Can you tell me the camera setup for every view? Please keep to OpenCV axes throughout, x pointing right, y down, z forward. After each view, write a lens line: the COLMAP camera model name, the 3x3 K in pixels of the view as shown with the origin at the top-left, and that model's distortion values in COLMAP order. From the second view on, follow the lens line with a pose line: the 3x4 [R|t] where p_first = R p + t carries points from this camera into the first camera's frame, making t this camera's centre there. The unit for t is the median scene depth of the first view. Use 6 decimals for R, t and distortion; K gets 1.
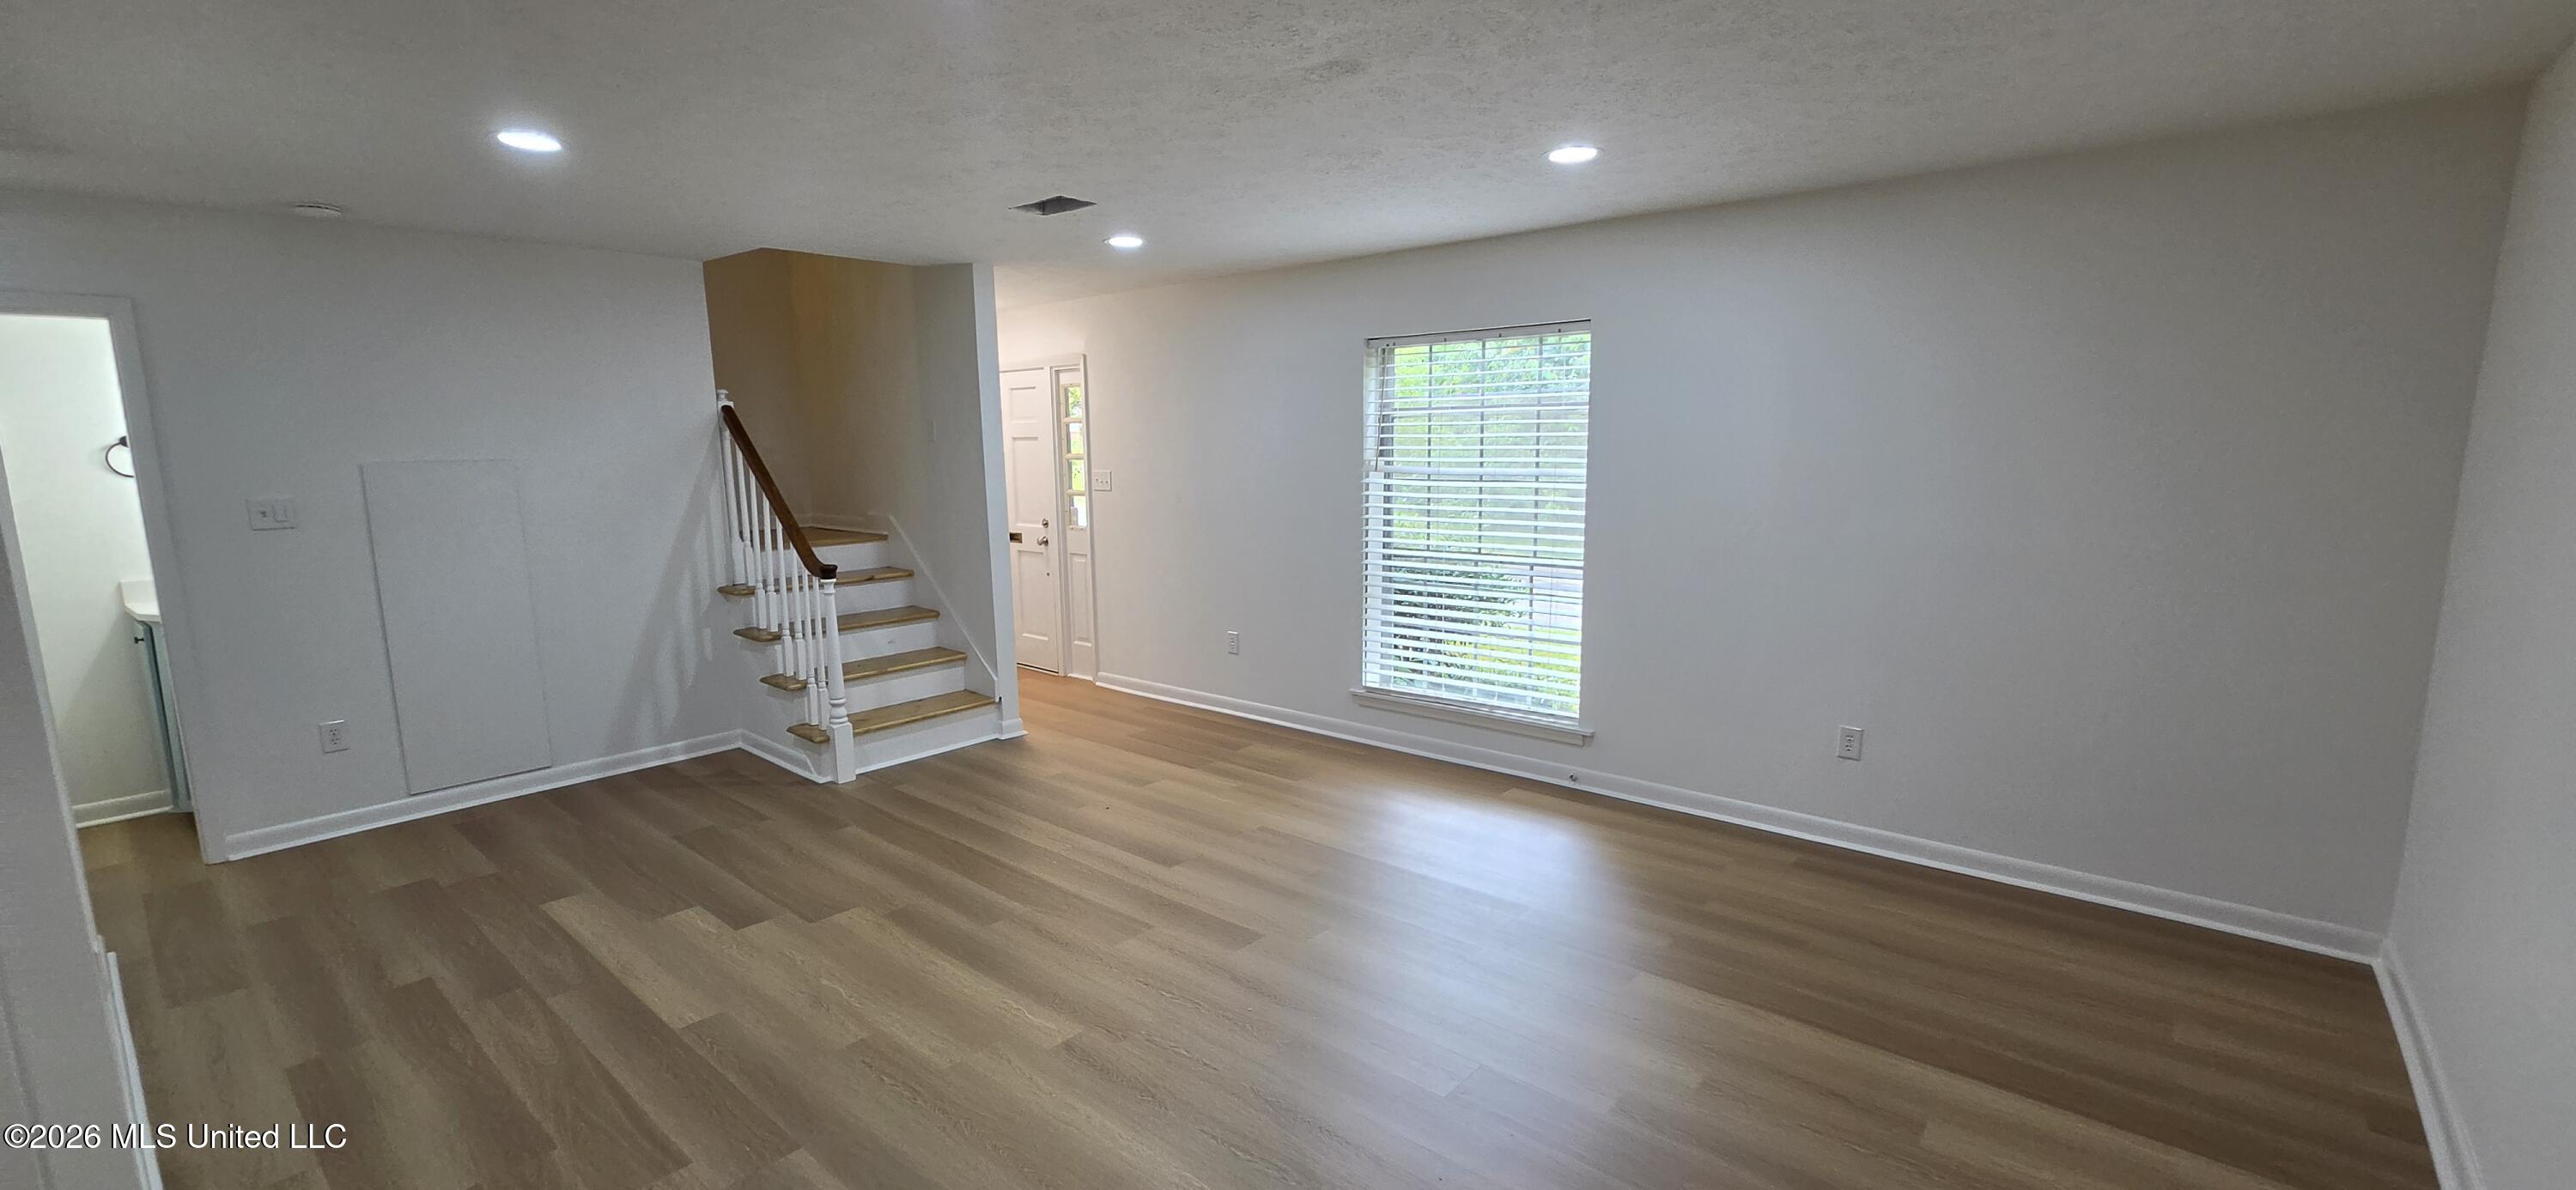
lens RADIAL K [[1053.7, 0, 1296.1], [0, 1053.7, 611.5], [0, 0, 1]] dist [-0.000083, 0.000647]
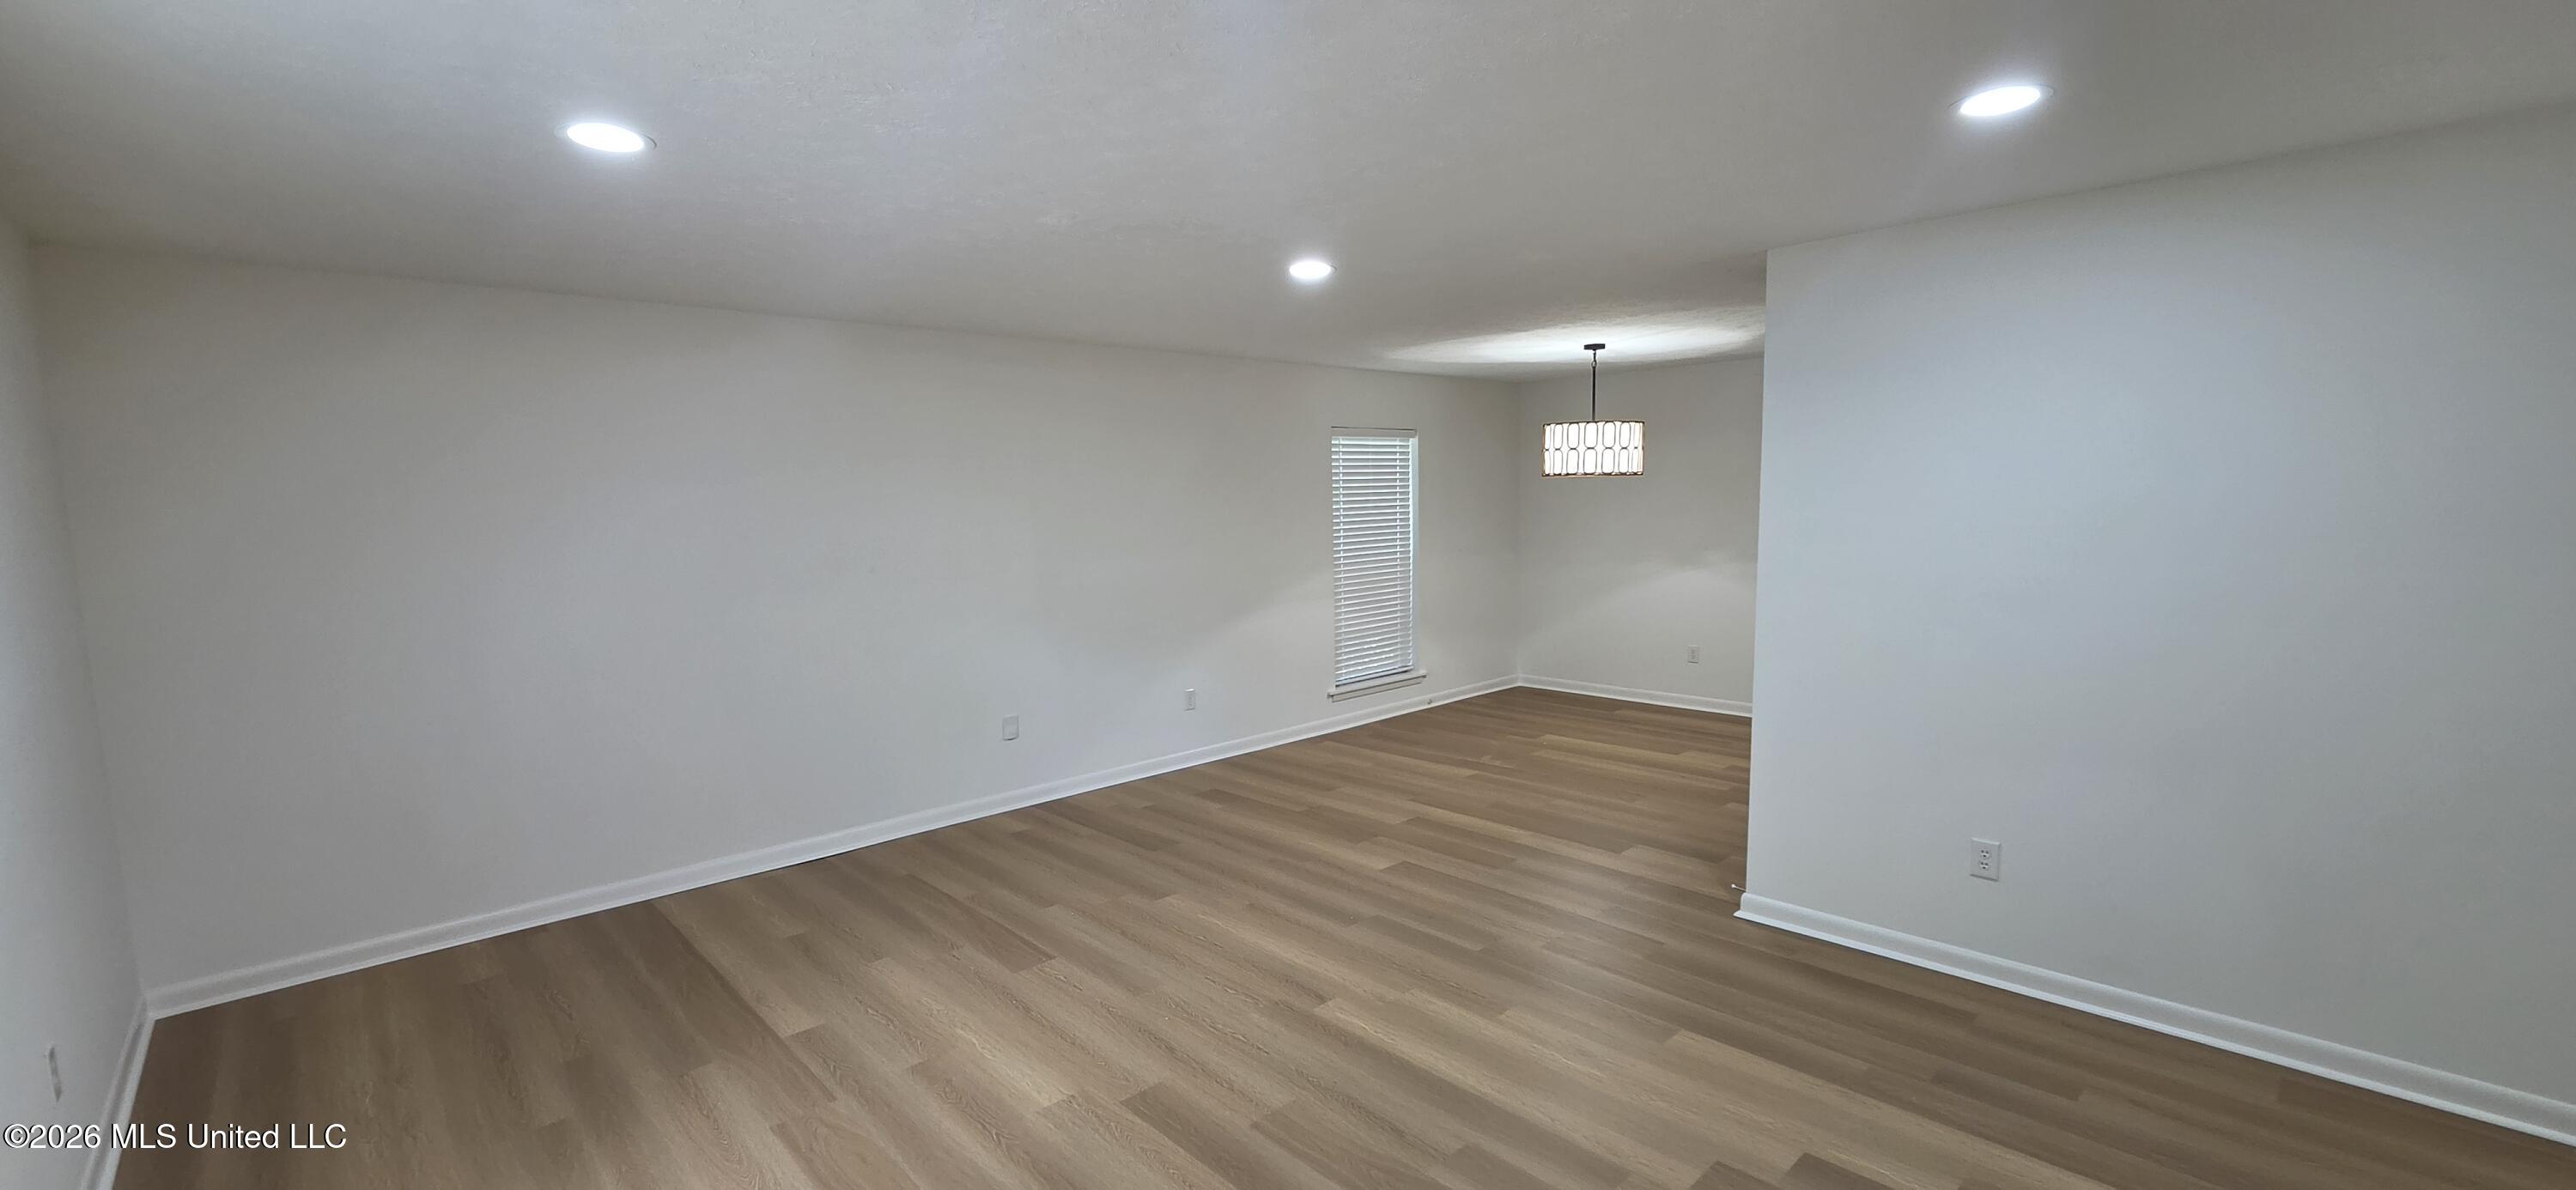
lens RADIAL K [[1053.7, 0, 1292.2], [0, 1053.7, 610.9], [0, 0, 1]] dist [-0.000083, 0.000647]
pose [[-0.994120, 0.019793, 0.106460, -0.186957], [0.048021, 0.961771, 0.269612, -0.205479], [-0.097053, 0.273139, -0.957066, 1.191735]]
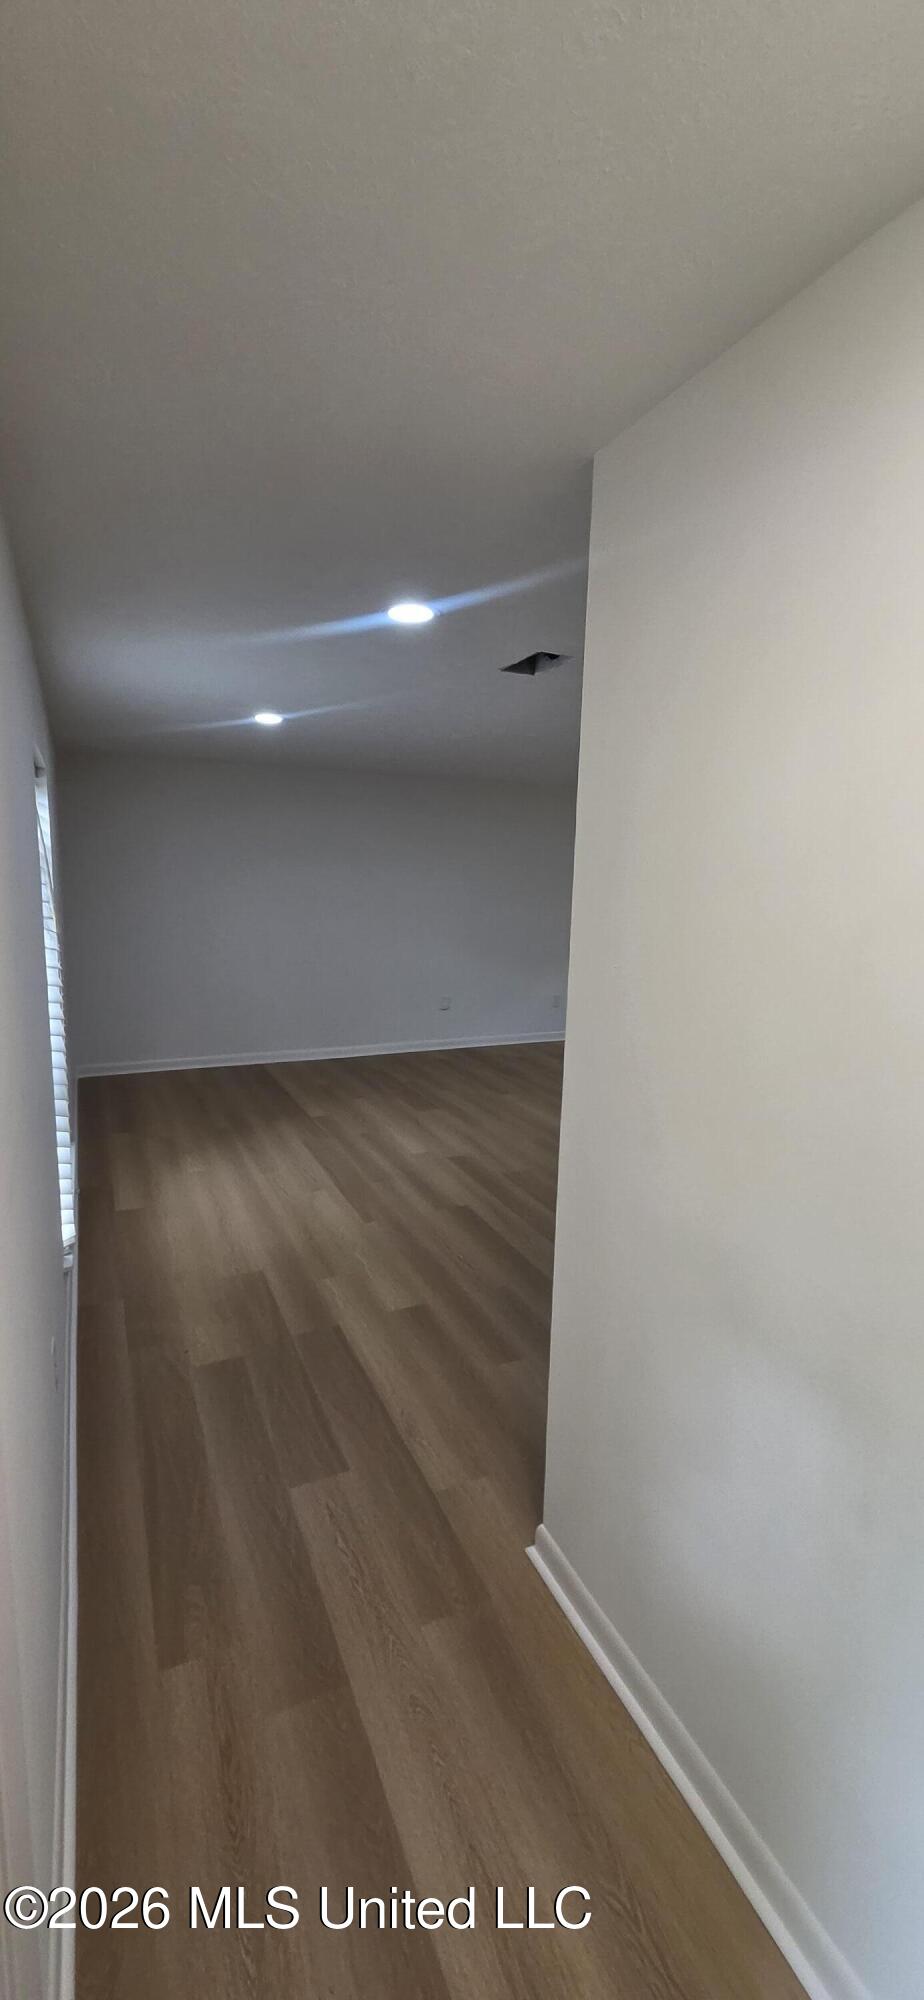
lens RADIAL K [[818.1, 0, 453.3], [0, 818.1, 994.5], [0, 0, 1]] dist [-0.000083, 0.000647]
pose [[-0.904836, -0.068306, 0.420246, -0.432302], [0.061707, 0.955586, 0.288180, -0.257186], [-0.421266, 0.286688, -0.860433, 1.501759]]
